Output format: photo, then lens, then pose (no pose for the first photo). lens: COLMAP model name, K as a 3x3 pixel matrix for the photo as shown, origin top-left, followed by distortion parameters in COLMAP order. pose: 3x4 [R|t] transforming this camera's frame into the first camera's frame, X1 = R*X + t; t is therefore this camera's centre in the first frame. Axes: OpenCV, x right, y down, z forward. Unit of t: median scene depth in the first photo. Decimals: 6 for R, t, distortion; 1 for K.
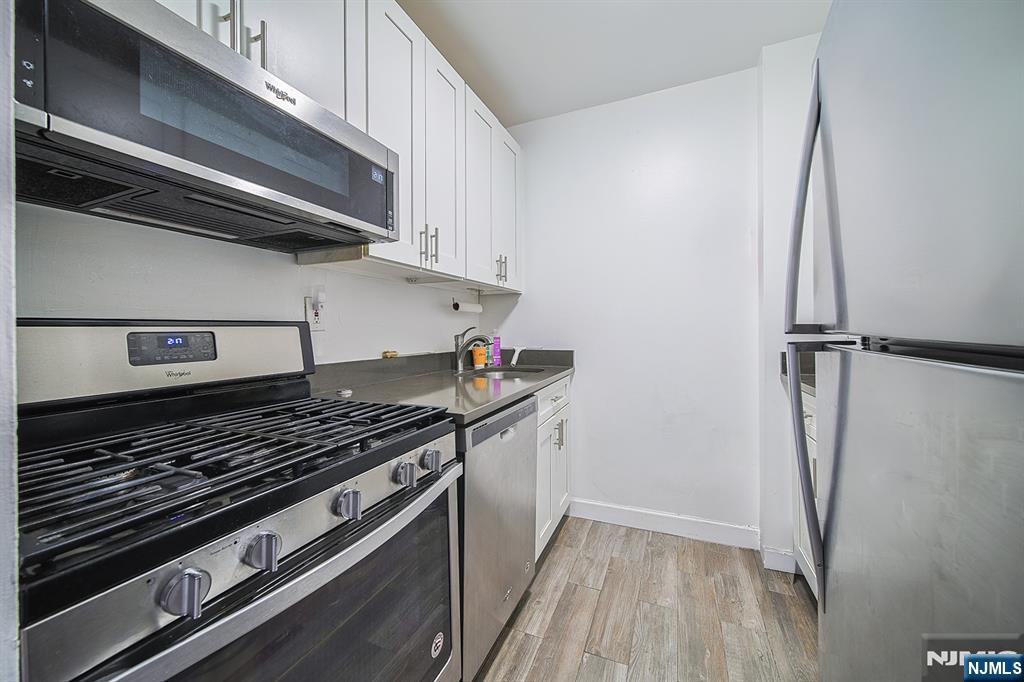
lens RADIAL K [[379.3, 0, 510.4], [0, 379.3, 338.3], [0, 0, 1]] dist [0.001464, 0.000067]
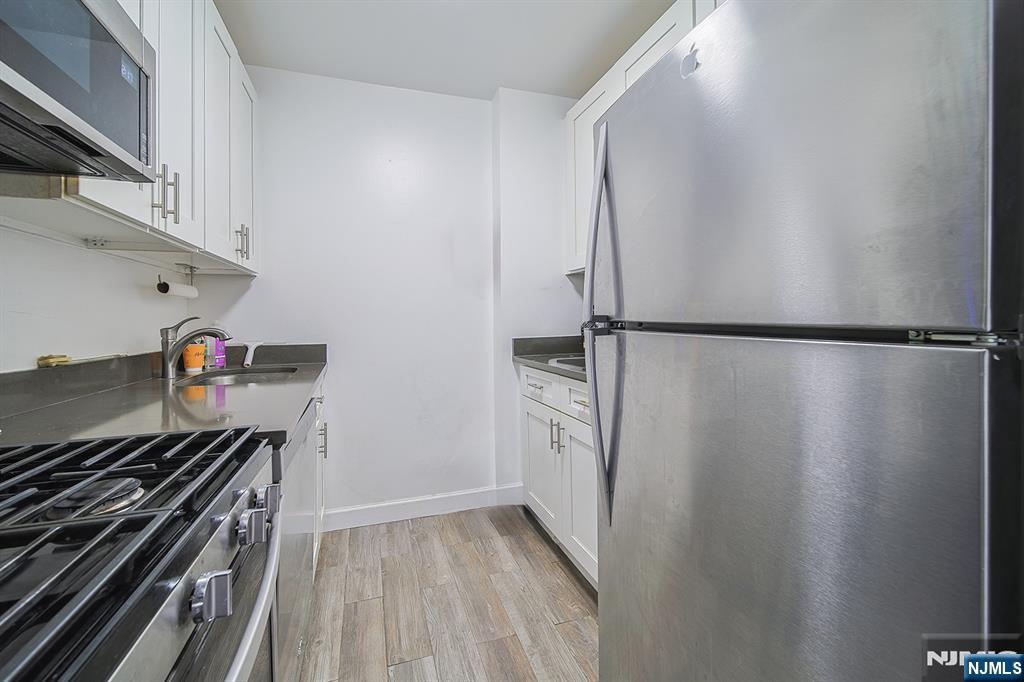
lens RADIAL K [[393.1, 0, 475.2], [0, 393.1, 326.2], [0, 0, 1]] dist [0.001151, -0.000061]
pose [[0.776465, -0.009492, 0.630089, -0.206568], [0.016611, 0.999847, -0.005408, 0.001423], [-0.629941, 0.014665, 0.776504, 0.092317]]
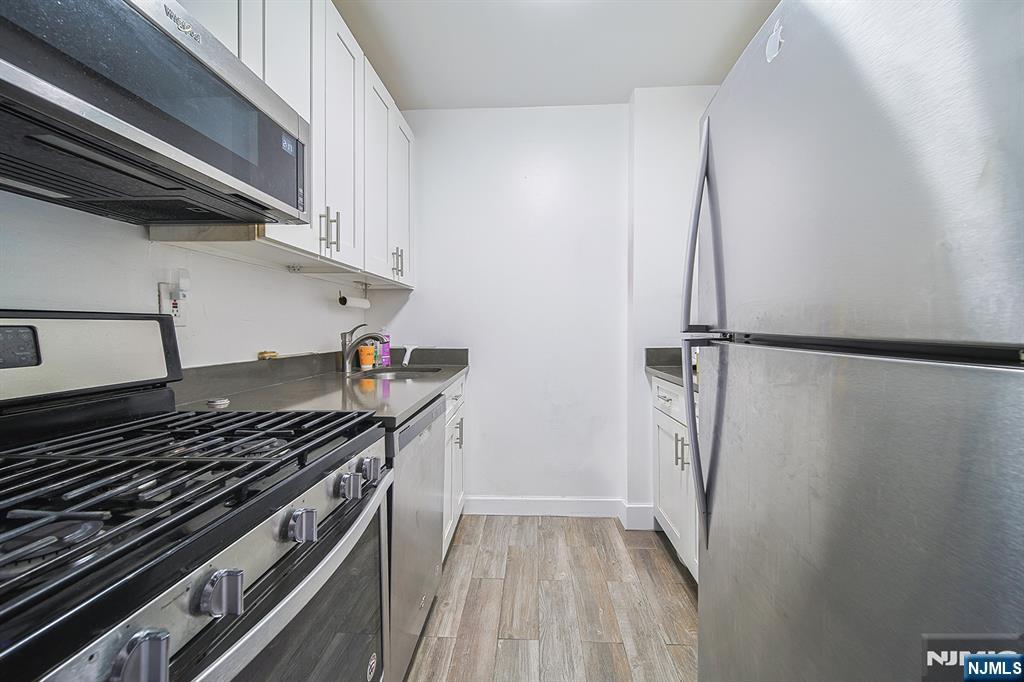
lens RADIAL K [[388.9, 0, 512.0], [0, 388.9, 341.0], [0, 0, 1]] dist [0.000562, -0.000396]
pose [[0.937406, -0.002978, 0.348225, -0.118822], [-0.000478, 0.999952, 0.009836, 0.001929], [-0.348237, -0.009387, 0.937360, -0.000278]]
